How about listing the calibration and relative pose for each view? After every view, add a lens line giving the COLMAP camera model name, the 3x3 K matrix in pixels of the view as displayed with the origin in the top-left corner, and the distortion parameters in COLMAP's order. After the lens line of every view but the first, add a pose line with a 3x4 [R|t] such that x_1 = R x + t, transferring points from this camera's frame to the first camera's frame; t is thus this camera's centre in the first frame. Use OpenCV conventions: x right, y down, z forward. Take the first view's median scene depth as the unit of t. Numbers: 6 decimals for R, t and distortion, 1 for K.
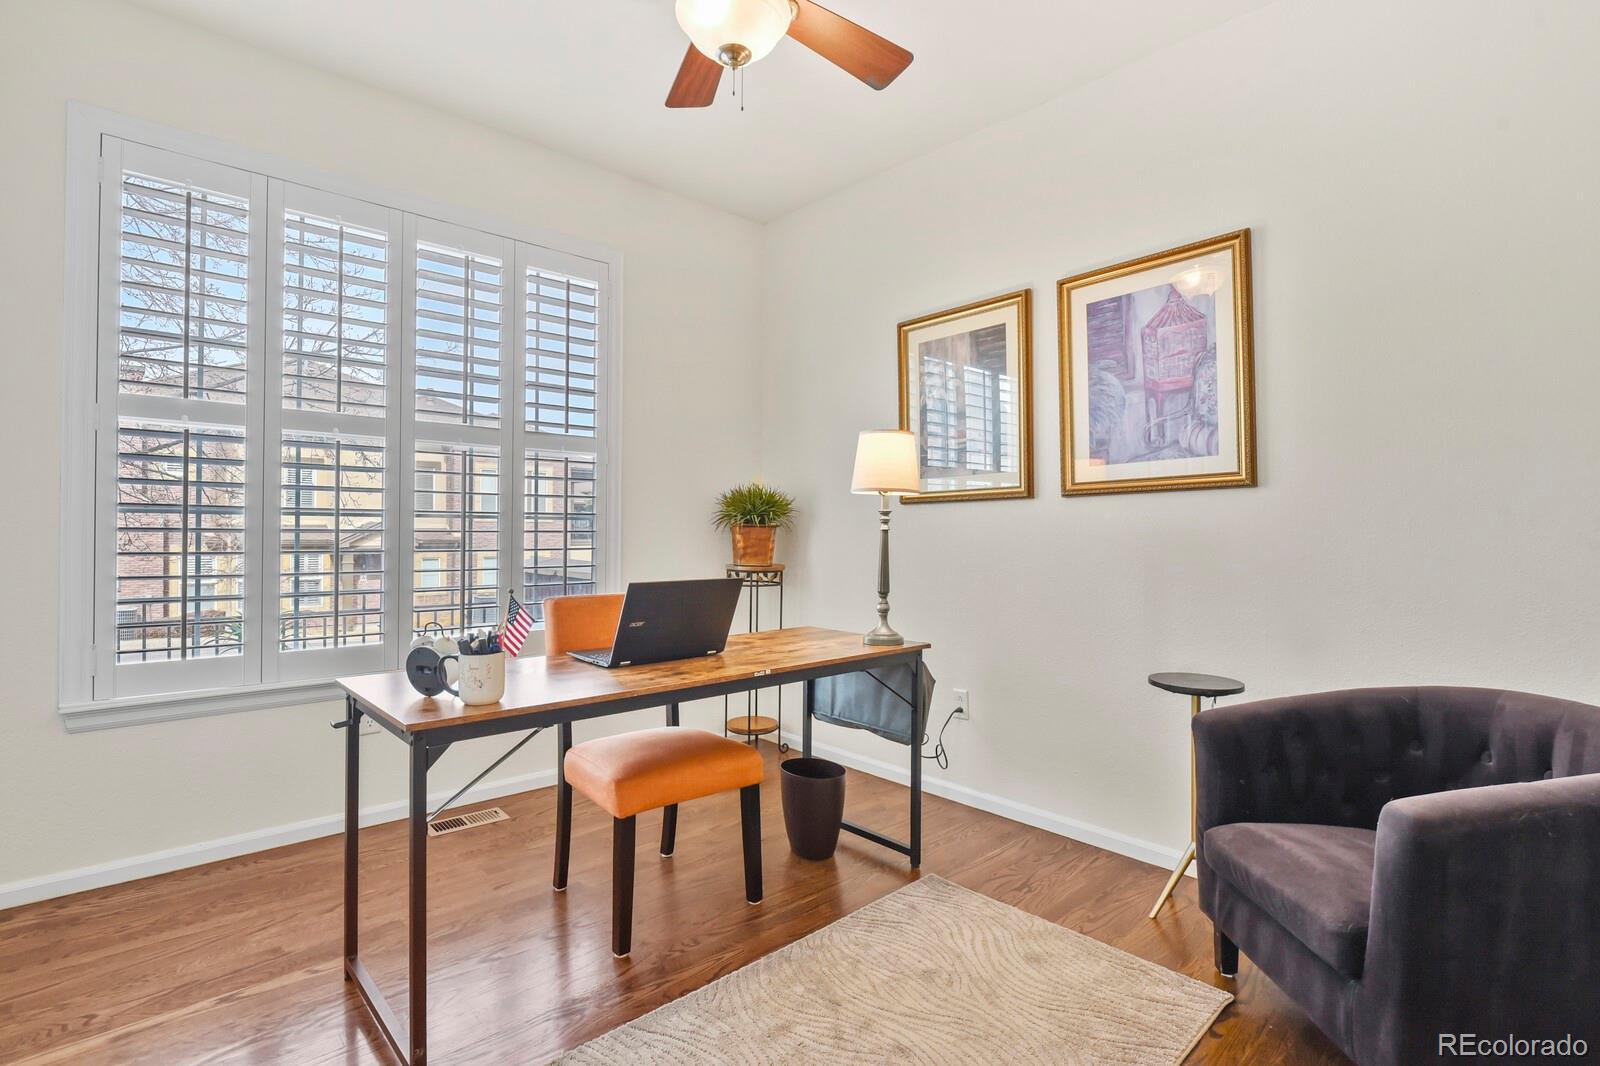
lens RADIAL K [[782.5, 0, 810.9], [0, 782.5, 528.7], [0, 0, 1]] dist [-0.008184, -0.001653]
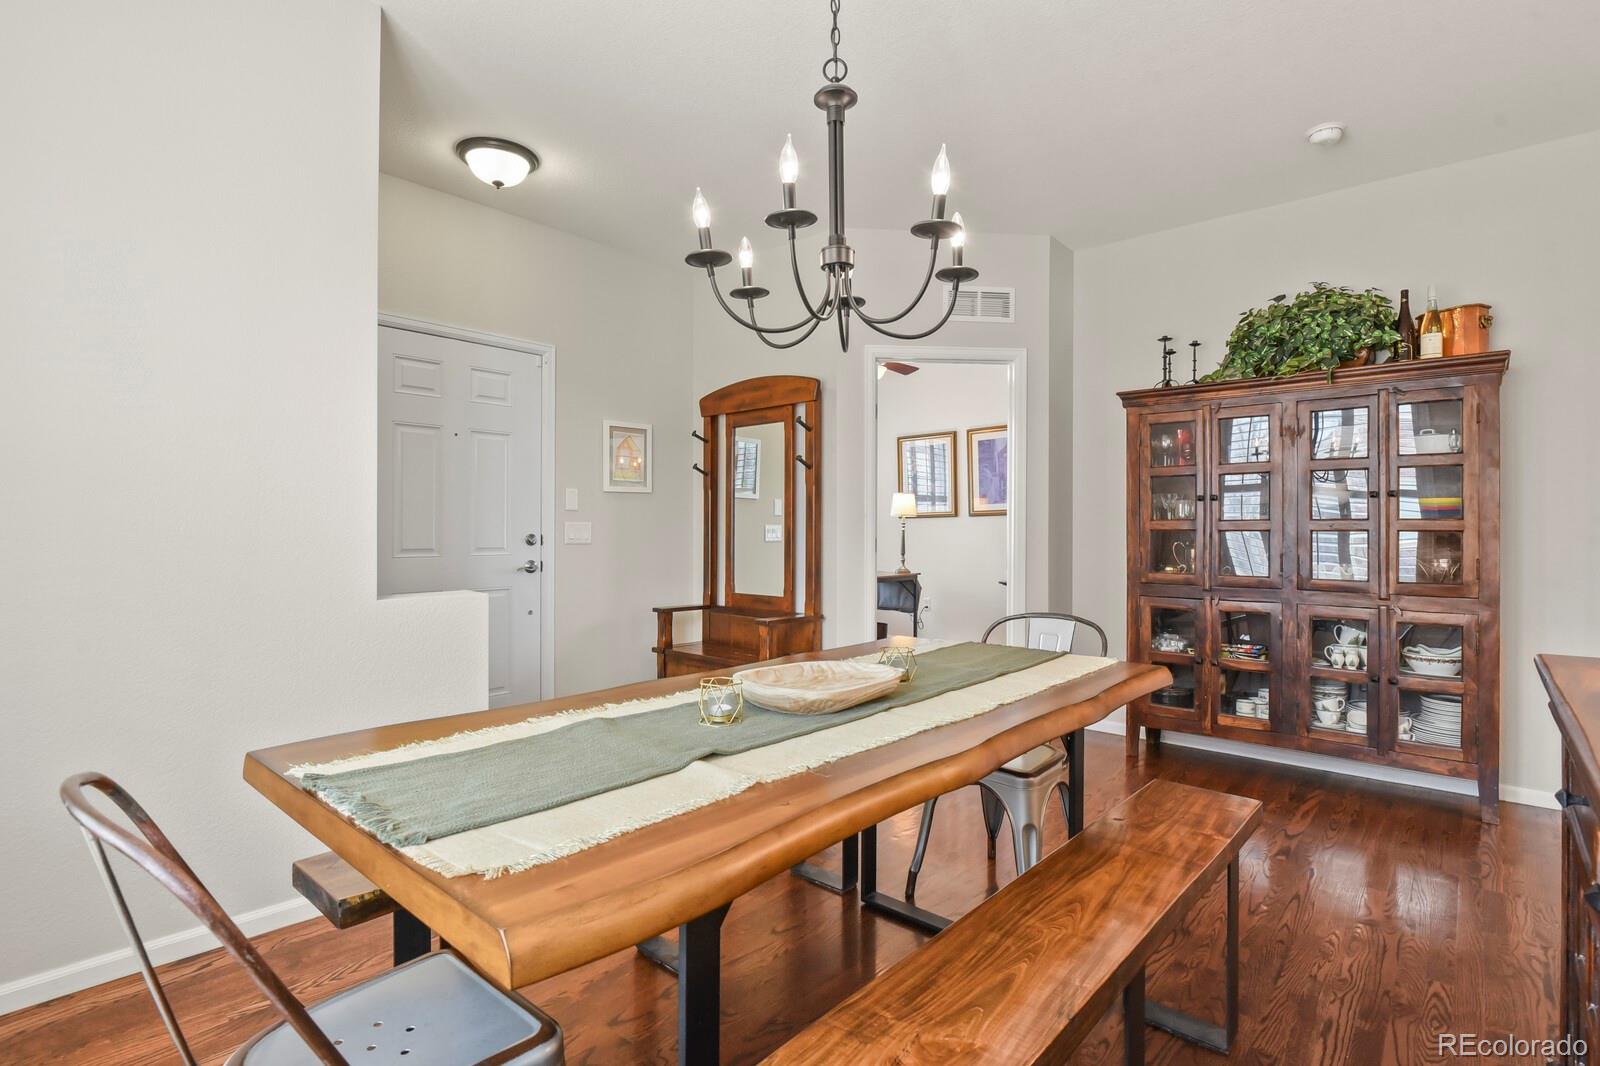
lens RADIAL K [[782.5, 0, 792.5], [0, 782.5, 535.6], [0, 0, 1]] dist [-0.008184, -0.001653]
pose [[0.996182, -0.007433, 0.086987, -0.476152], [0.005939, 0.999831, 0.017421, -0.026329], [-0.087102, -0.016838, 0.996057, -1.498460]]
